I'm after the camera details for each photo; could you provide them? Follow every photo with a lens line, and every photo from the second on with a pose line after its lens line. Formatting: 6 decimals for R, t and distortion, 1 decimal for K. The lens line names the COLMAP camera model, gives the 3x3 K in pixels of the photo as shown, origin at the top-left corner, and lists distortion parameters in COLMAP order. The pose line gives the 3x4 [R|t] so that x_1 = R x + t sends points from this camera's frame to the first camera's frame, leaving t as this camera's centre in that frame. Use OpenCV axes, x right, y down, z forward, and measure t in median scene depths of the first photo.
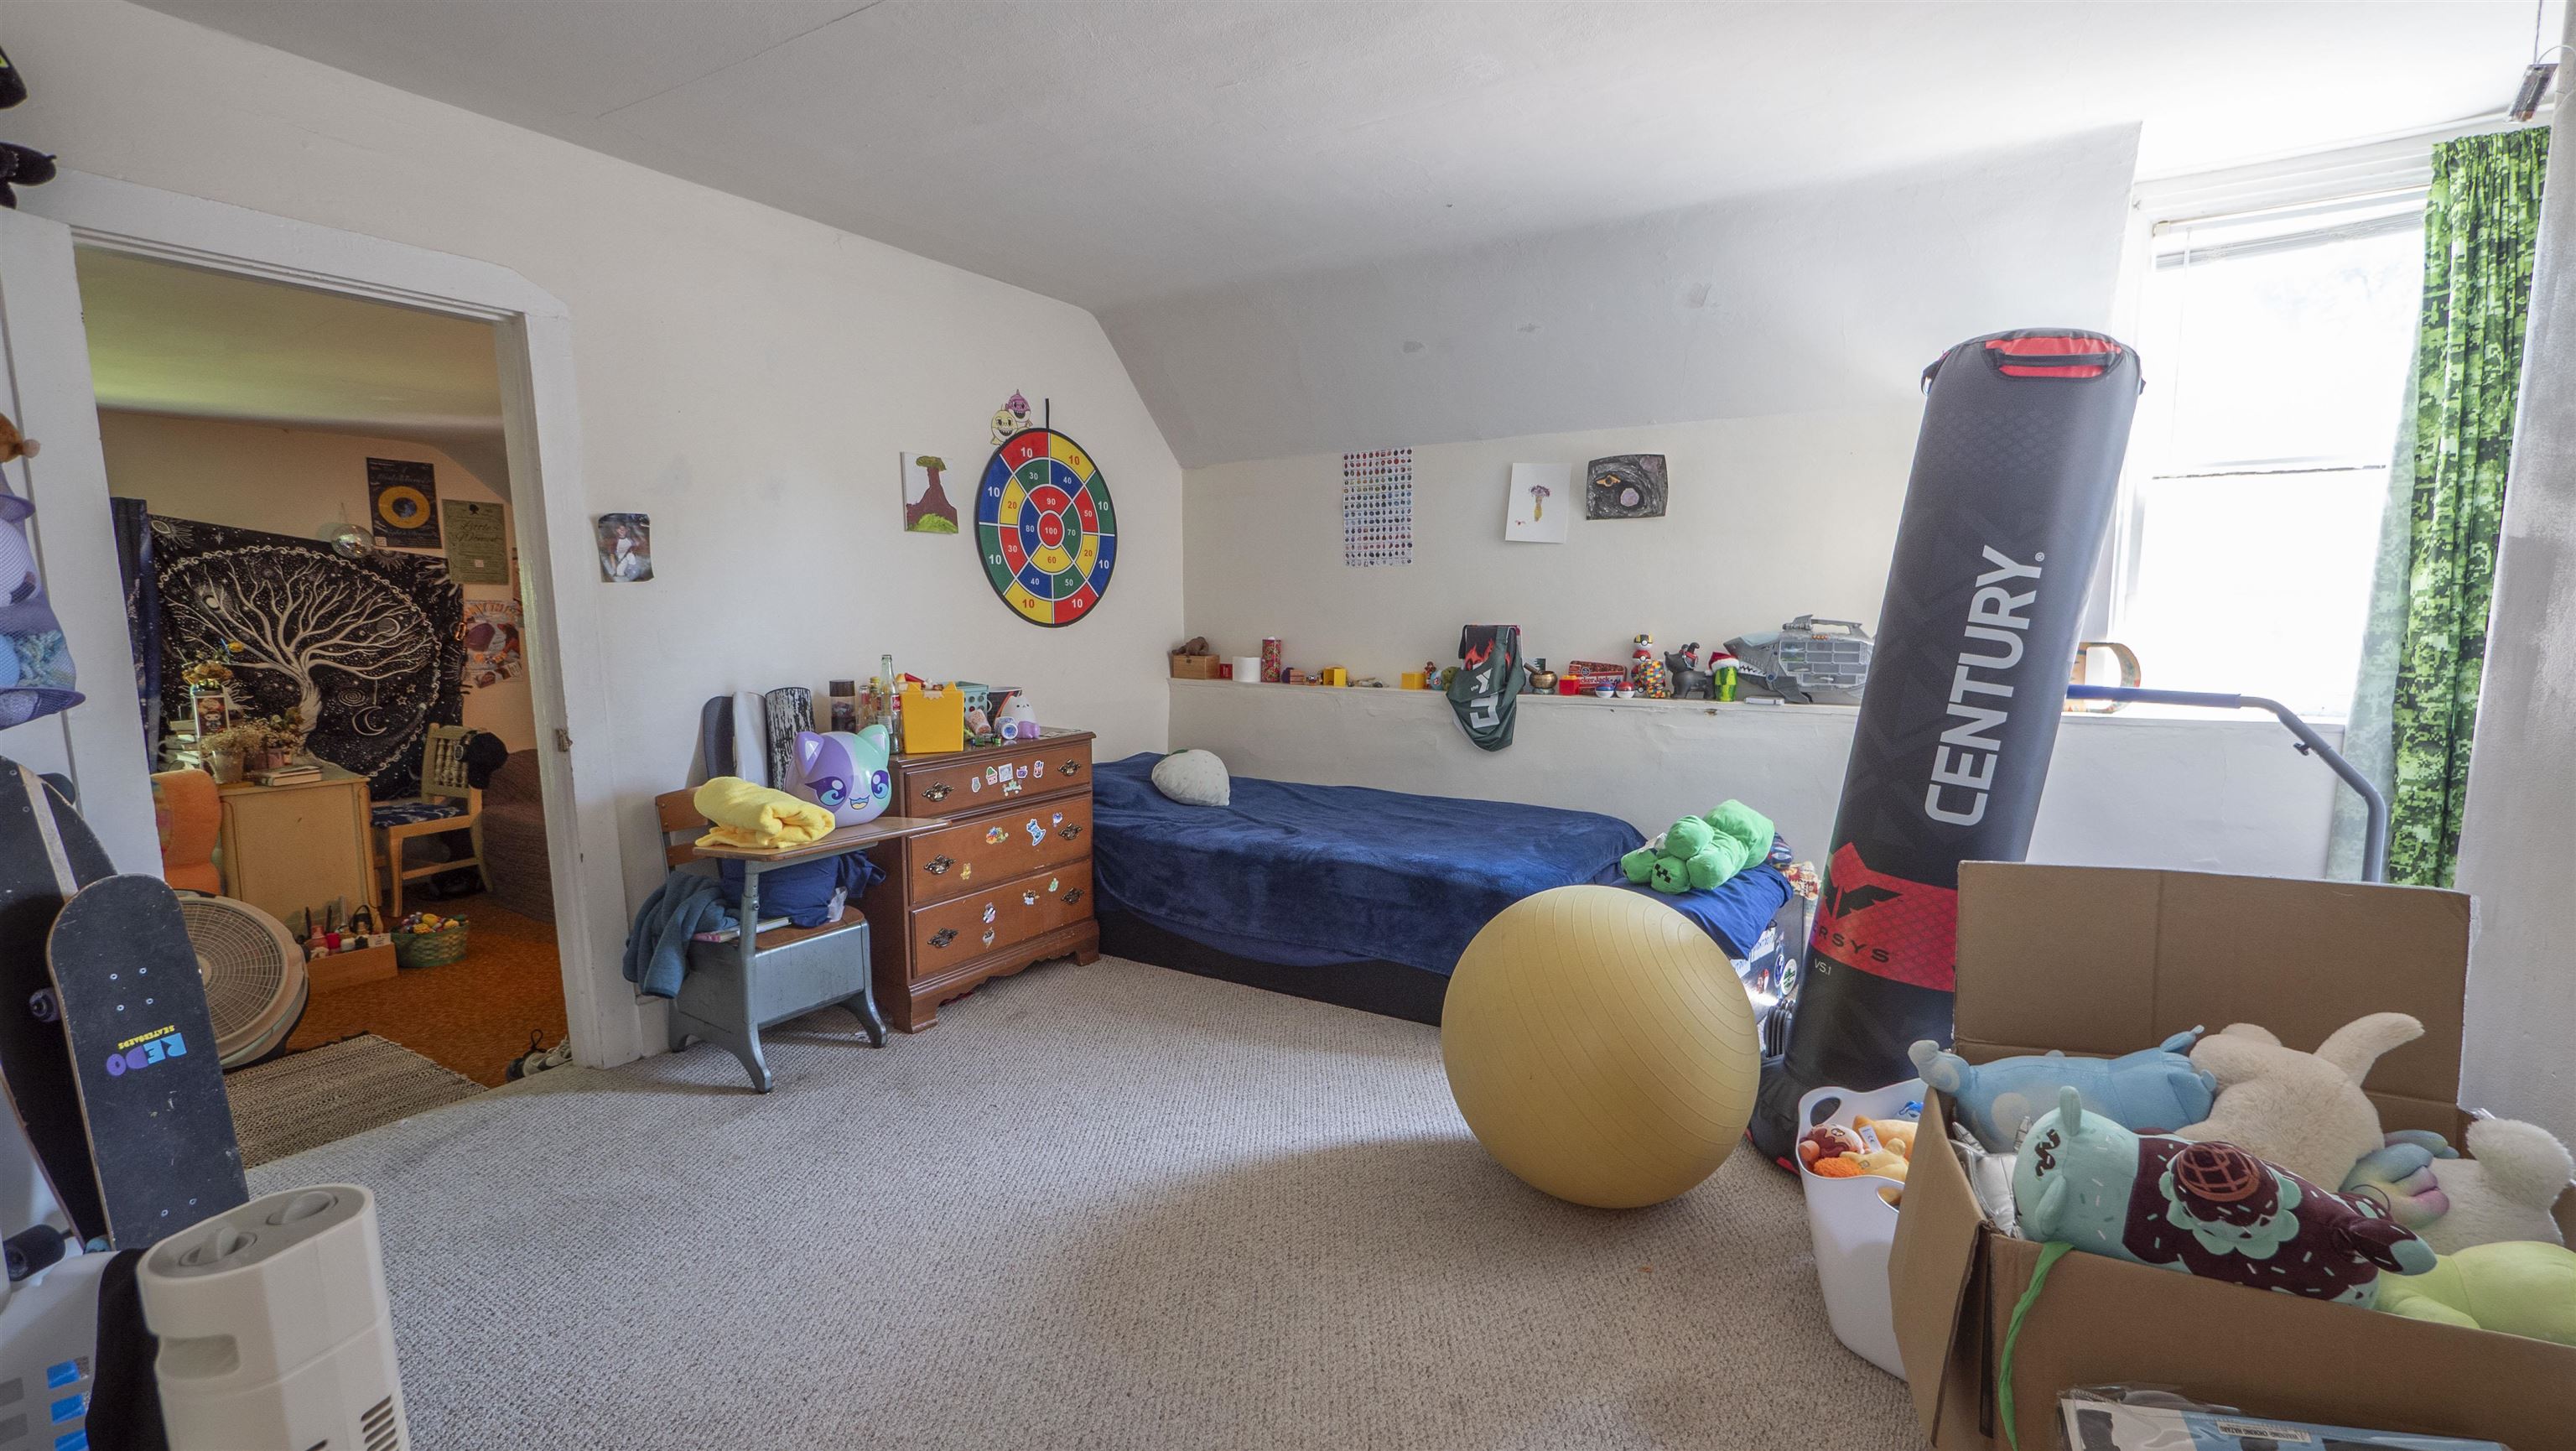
lens RADIAL K [[1087.8, 0, 1288.0], [0, 1087.8, 725.5], [0, 0, 1]] dist [-0.000050, -0.000369]
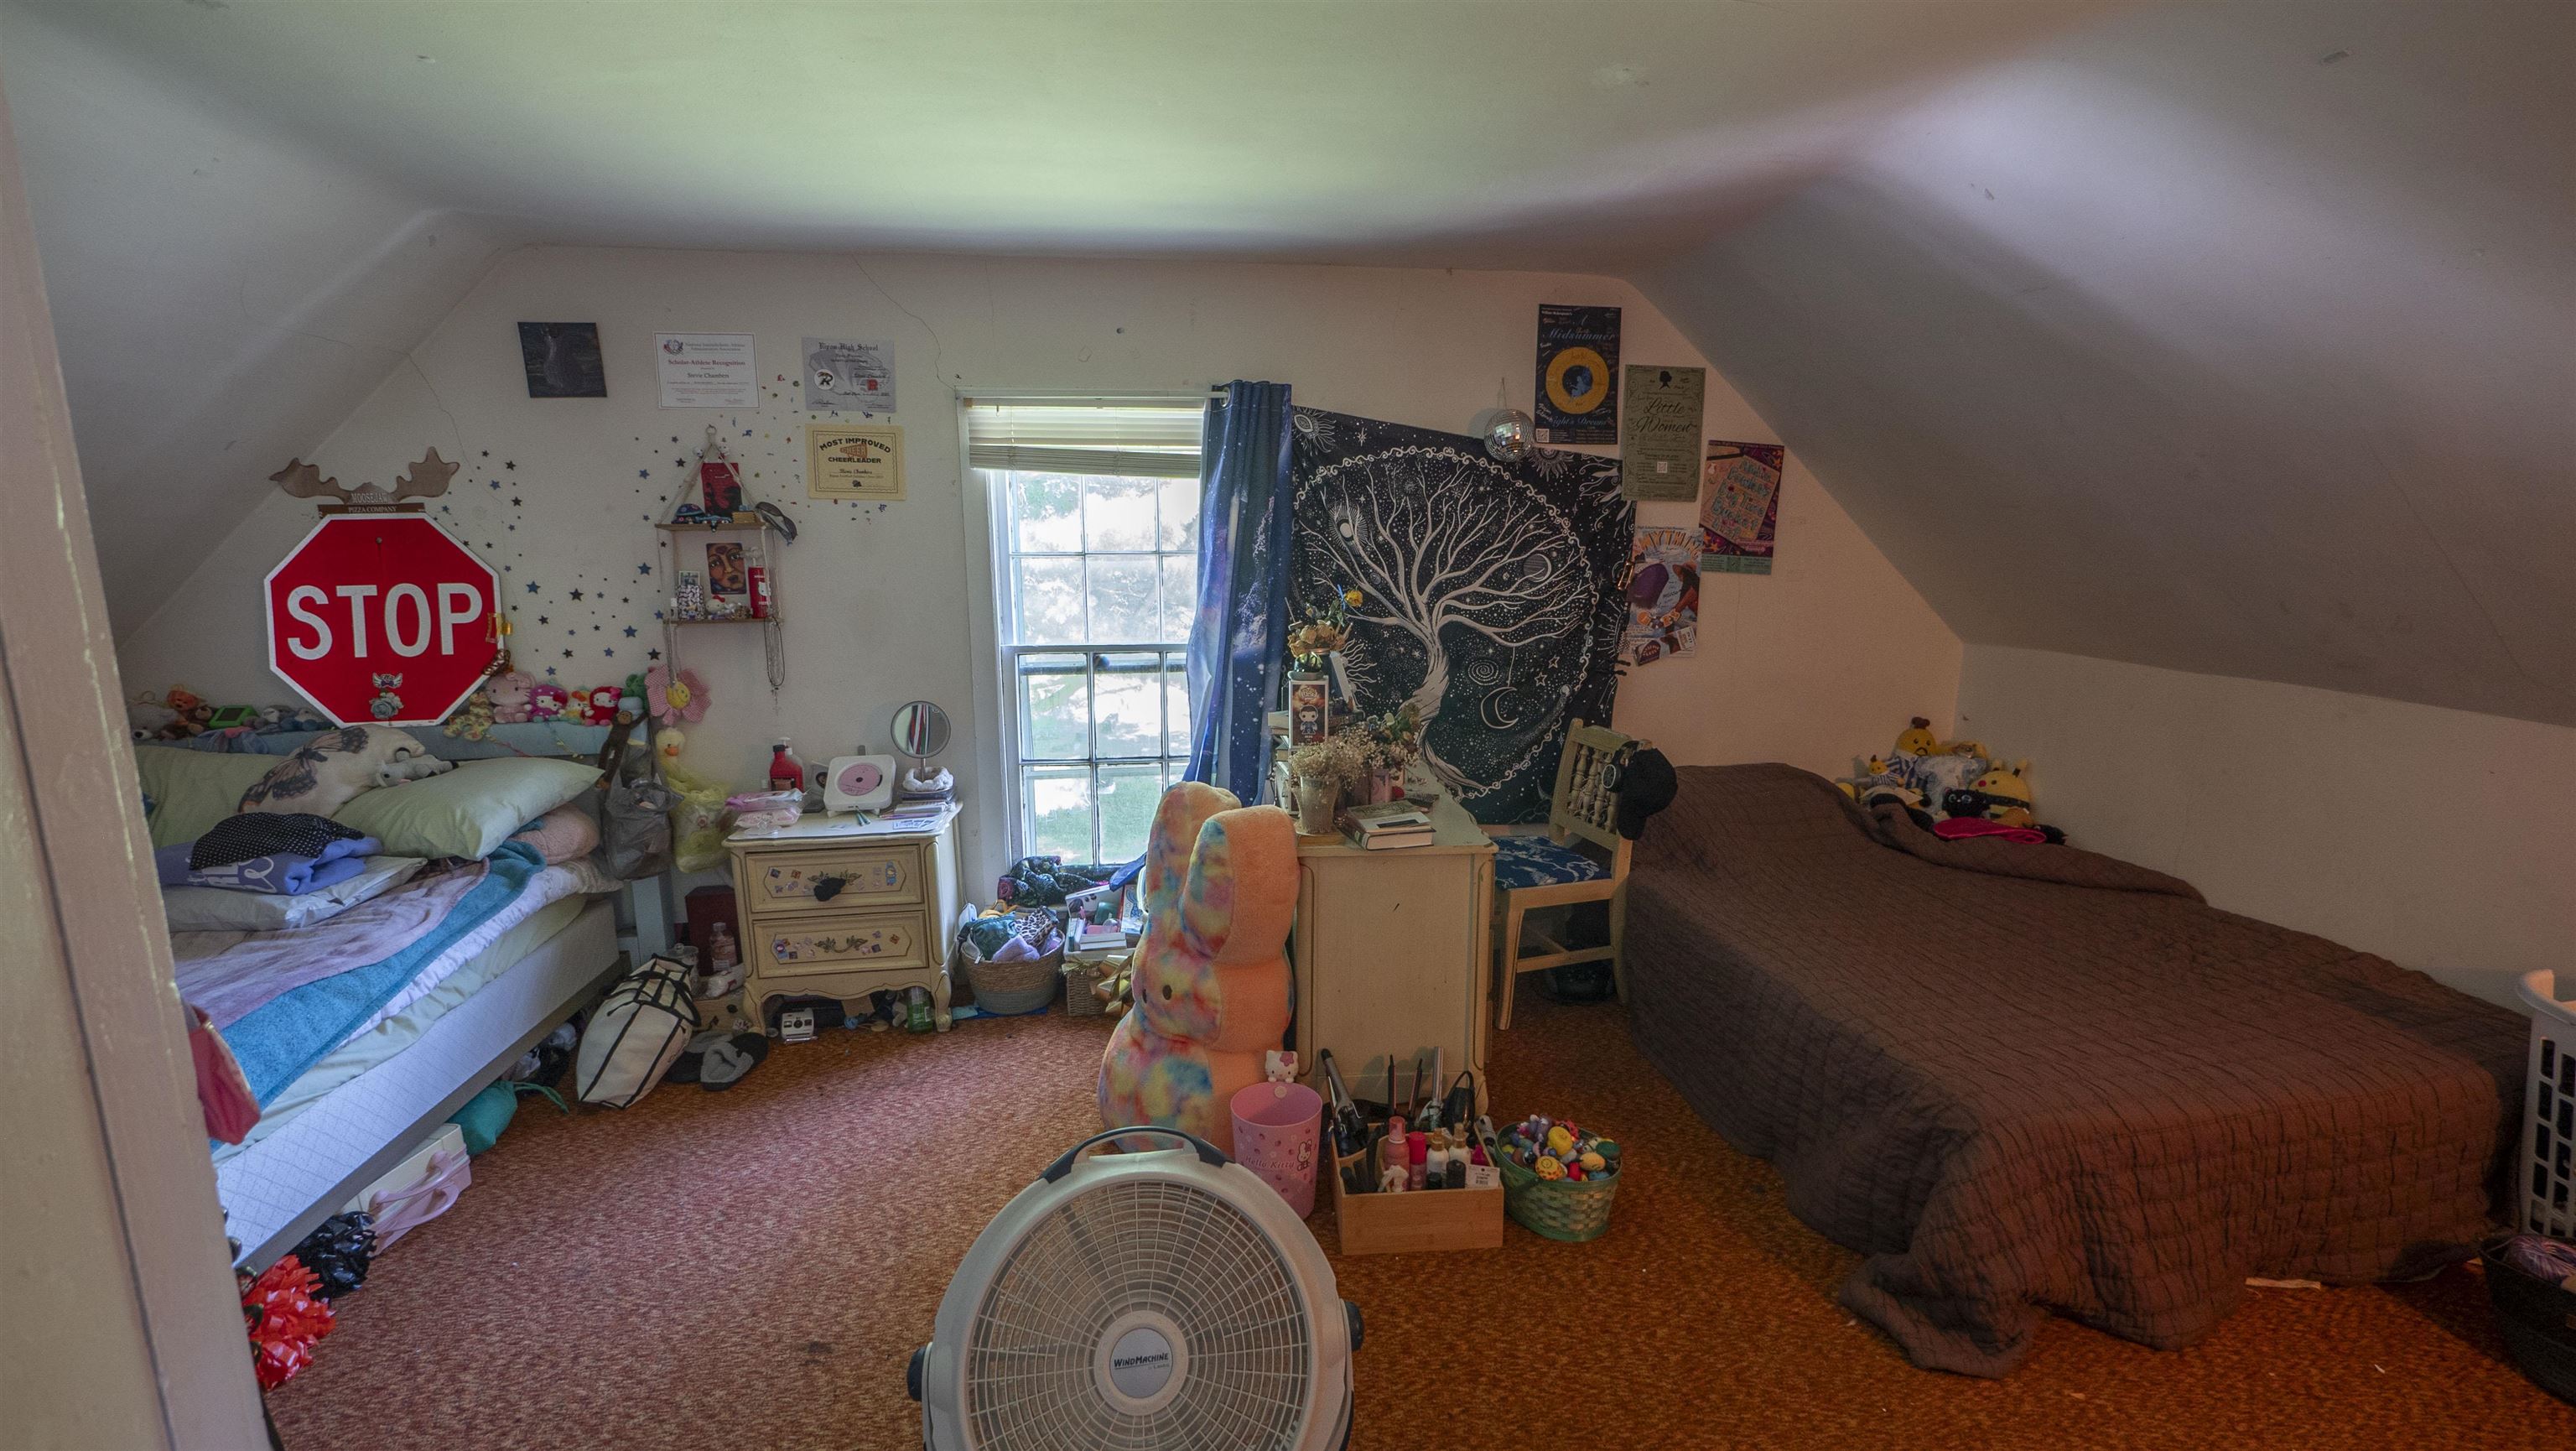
lens RADIAL K [[1087.8, 0, 1288.0], [0, 1087.8, 725.5], [0, 0, 1]] dist [-0.000050, -0.000369]
pose [[0.636097, 0.129901, -0.760596, -0.427614], [-0.086531, 0.991518, 0.096972, -0.048709], [0.766742, 0.004132, 0.641942, 0.481617]]
